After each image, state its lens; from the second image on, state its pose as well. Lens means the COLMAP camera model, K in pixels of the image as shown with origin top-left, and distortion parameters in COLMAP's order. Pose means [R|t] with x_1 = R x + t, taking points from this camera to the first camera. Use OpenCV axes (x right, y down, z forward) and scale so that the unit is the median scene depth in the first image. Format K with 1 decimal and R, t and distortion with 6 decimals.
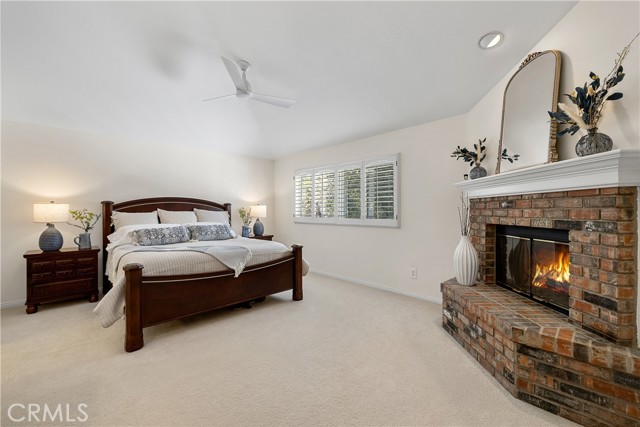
lens RADIAL K [[268.6, 0, 317.3], [0, 268.6, 212.3], [0, 0, 1]] dist [-0.003099, -0.000043]
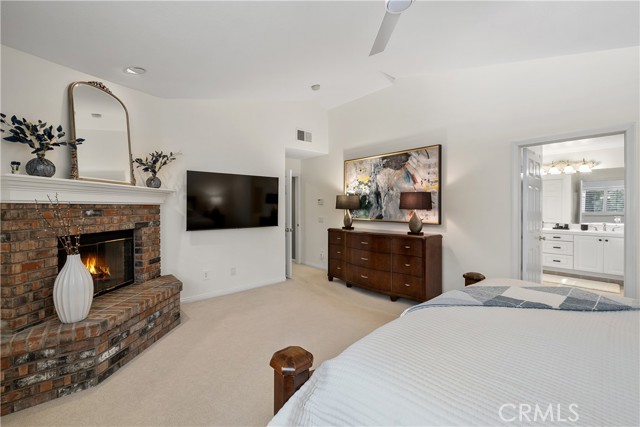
lens RADIAL K [[268.6, 0, 321.4], [0, 268.6, 208.7], [0, 0, 1]] dist [-0.003099, -0.000043]
pose [[-0.999390, 0.007372, 0.034144, -0.195365], [0.007779, 0.999900, 0.011814, -0.053929], [-0.034054, 0.012072, -0.999347, 2.179480]]
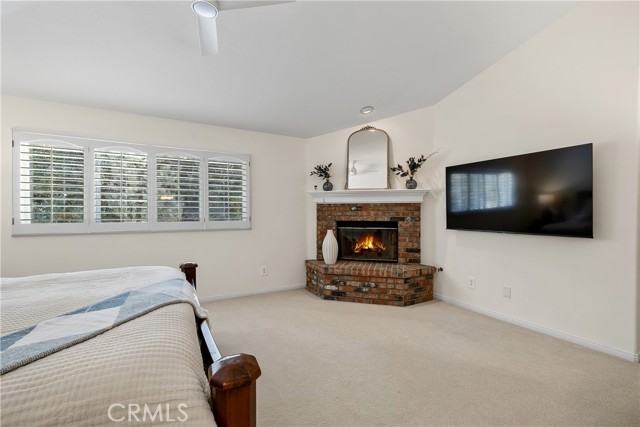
lens RADIAL K [[268.6, 0, 321.4], [0, 268.6, 213.9], [0, 0, 1]] dist [-0.003099, -0.000043]
pose [[0.240221, -0.005401, 0.970703, -1.068977], [0.003078, 0.999984, 0.004802, -0.005185], [-0.970713, 0.001834, 0.240234, 0.894268]]
